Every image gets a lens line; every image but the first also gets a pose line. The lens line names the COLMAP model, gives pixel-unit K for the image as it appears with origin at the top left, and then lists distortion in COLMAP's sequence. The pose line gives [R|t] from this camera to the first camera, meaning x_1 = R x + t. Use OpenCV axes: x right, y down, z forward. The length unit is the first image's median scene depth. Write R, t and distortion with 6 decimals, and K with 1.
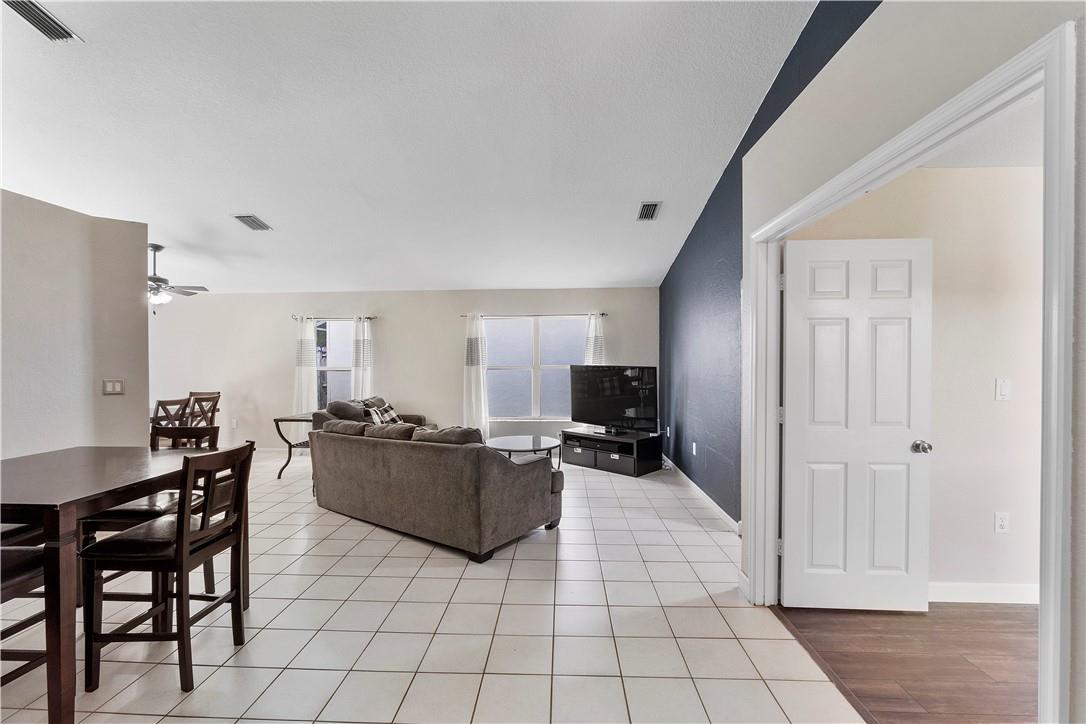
lens RADIAL K [[469.7, 0, 544.1], [0, 469.7, 365.9], [0, 0, 1]] dist [-0.010823, -0.000024]
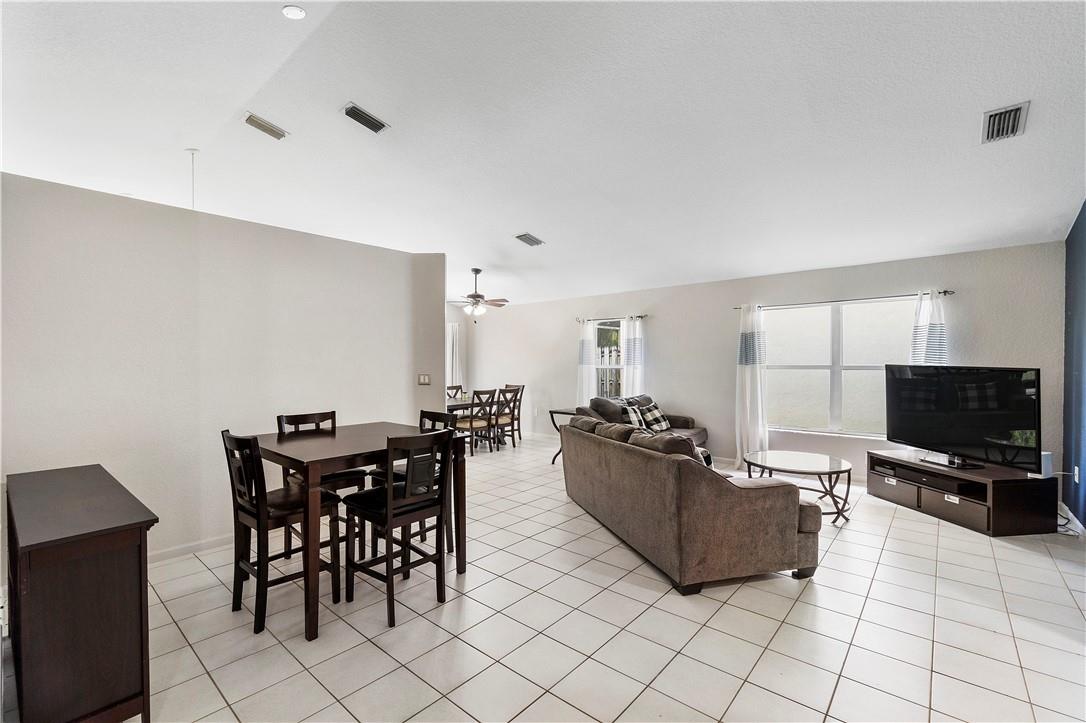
lens RADIAL K [[469.4, 0, 540.5], [0, 469.4, 366.2], [0, 0, 1]] dist [-0.002812, 0.000788]
pose [[0.783255, 0.008270, -0.621645, 0.109709], [-0.005842, 0.999965, 0.005941, -0.000943], [0.621673, -0.001022, 0.783276, 0.096184]]
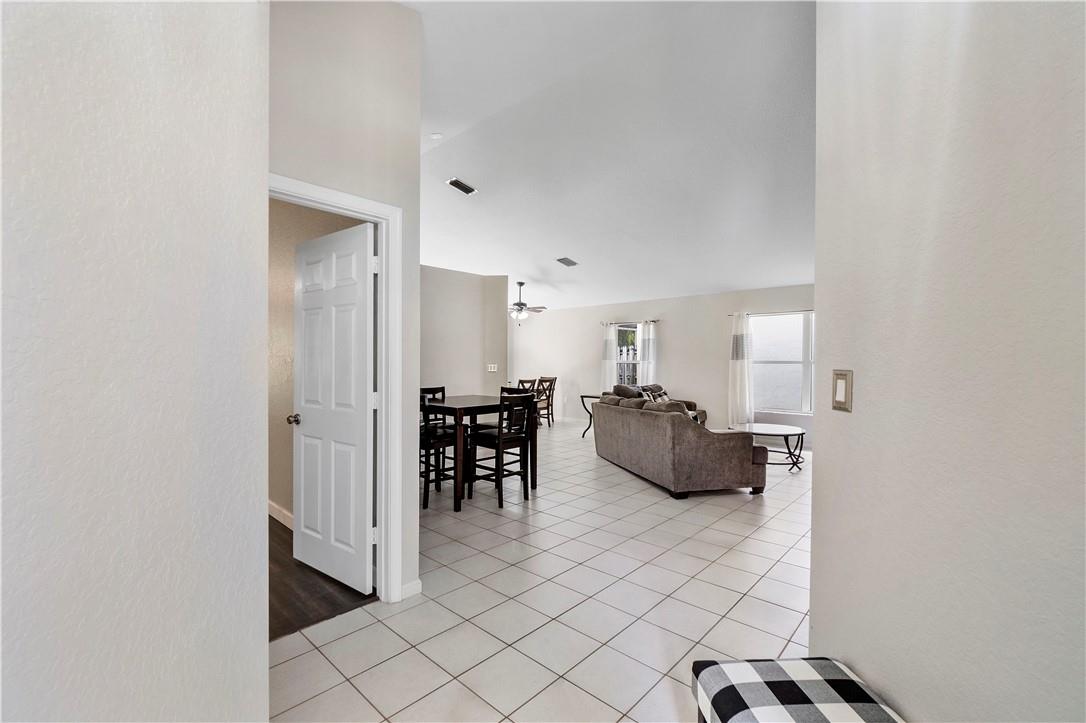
lens RADIAL K [[469.4, 0, 540.5], [0, 469.4, 366.2], [0, 0, 1]] dist [-0.002812, 0.000788]
pose [[0.762756, 0.012663, -0.646562, 0.256003], [-0.011757, 0.999915, 0.005714, 0.016659], [0.646580, 0.003243, 0.762840, -0.175866]]
